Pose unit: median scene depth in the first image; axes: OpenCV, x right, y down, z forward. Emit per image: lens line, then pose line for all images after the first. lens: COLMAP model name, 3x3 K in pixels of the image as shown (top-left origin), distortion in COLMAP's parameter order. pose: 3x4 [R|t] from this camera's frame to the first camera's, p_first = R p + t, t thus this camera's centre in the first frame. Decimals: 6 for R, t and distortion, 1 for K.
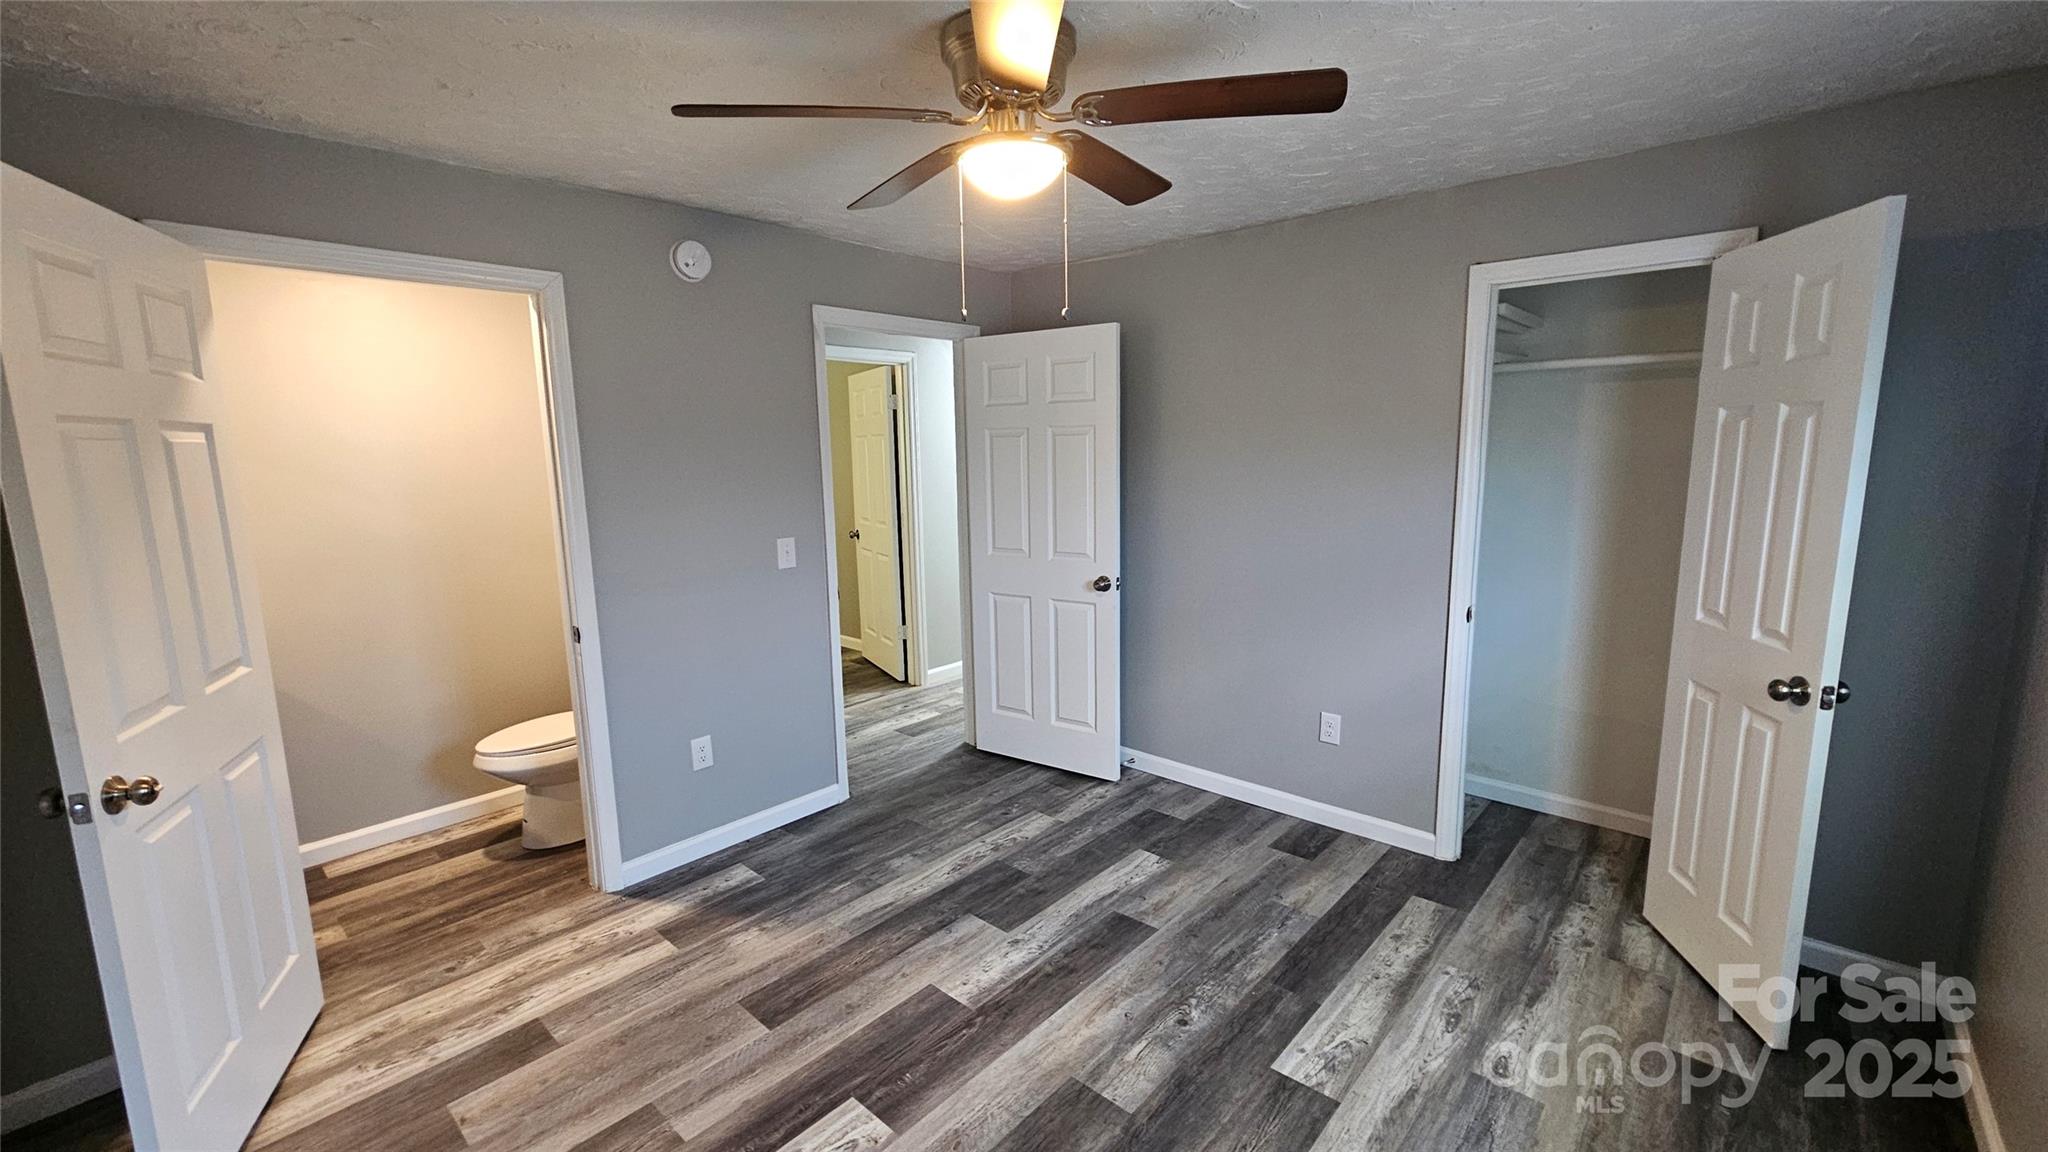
lens RADIAL K [[841.2, 0, 1035.0], [0, 841.2, 575.0], [0, 0, 1]] dist [0.000739, -0.000049]
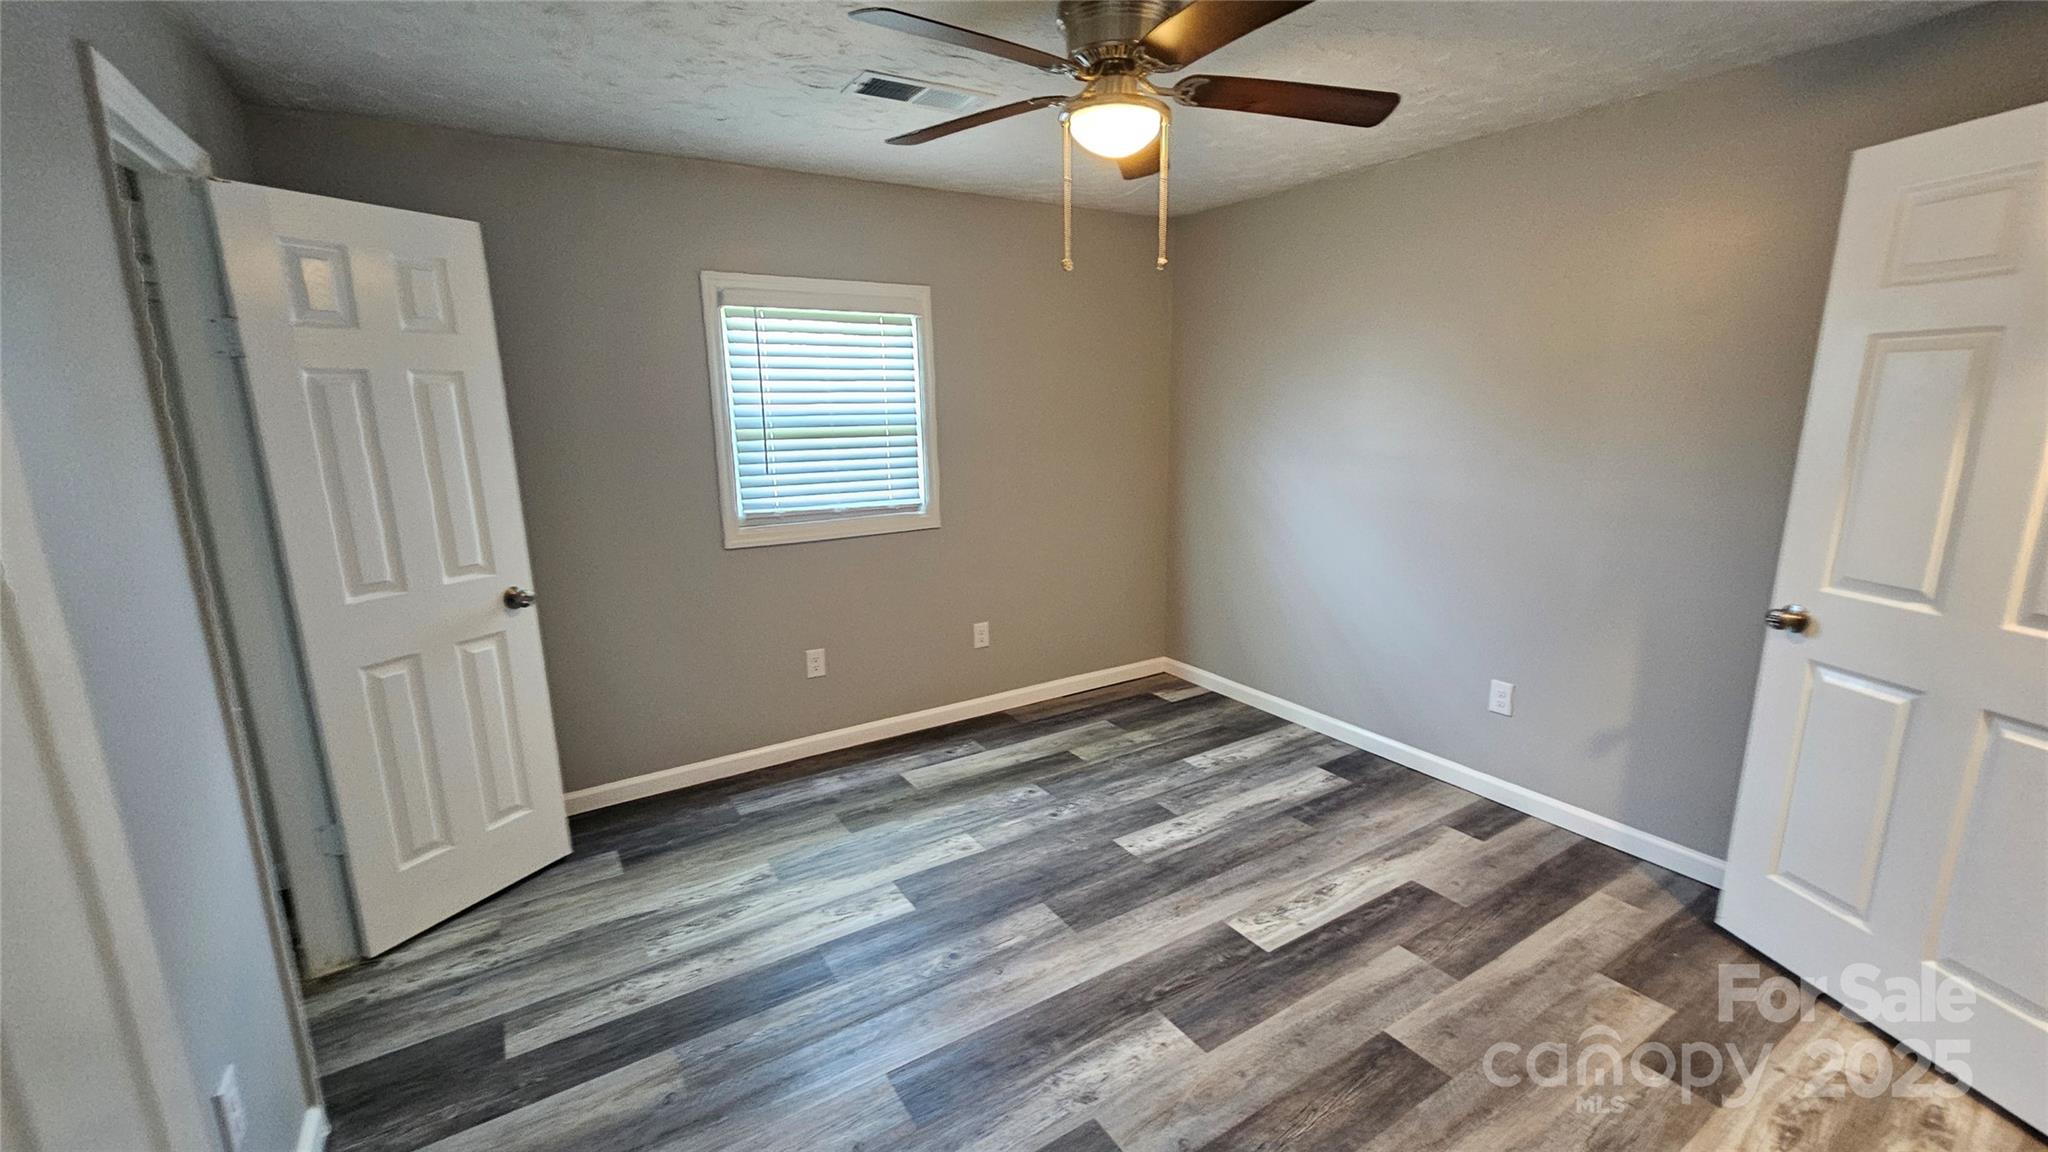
lens RADIAL K [[841.2, 0, 1035.0], [0, 841.2, 575.0], [0, 0, 1]] dist [0.000739, -0.000049]
pose [[-0.962502, -0.025931, 0.270031, -0.182760], [0.073430, 0.933355, 0.351365, -0.252873], [-0.261146, 0.358018, -0.896452, 1.698004]]
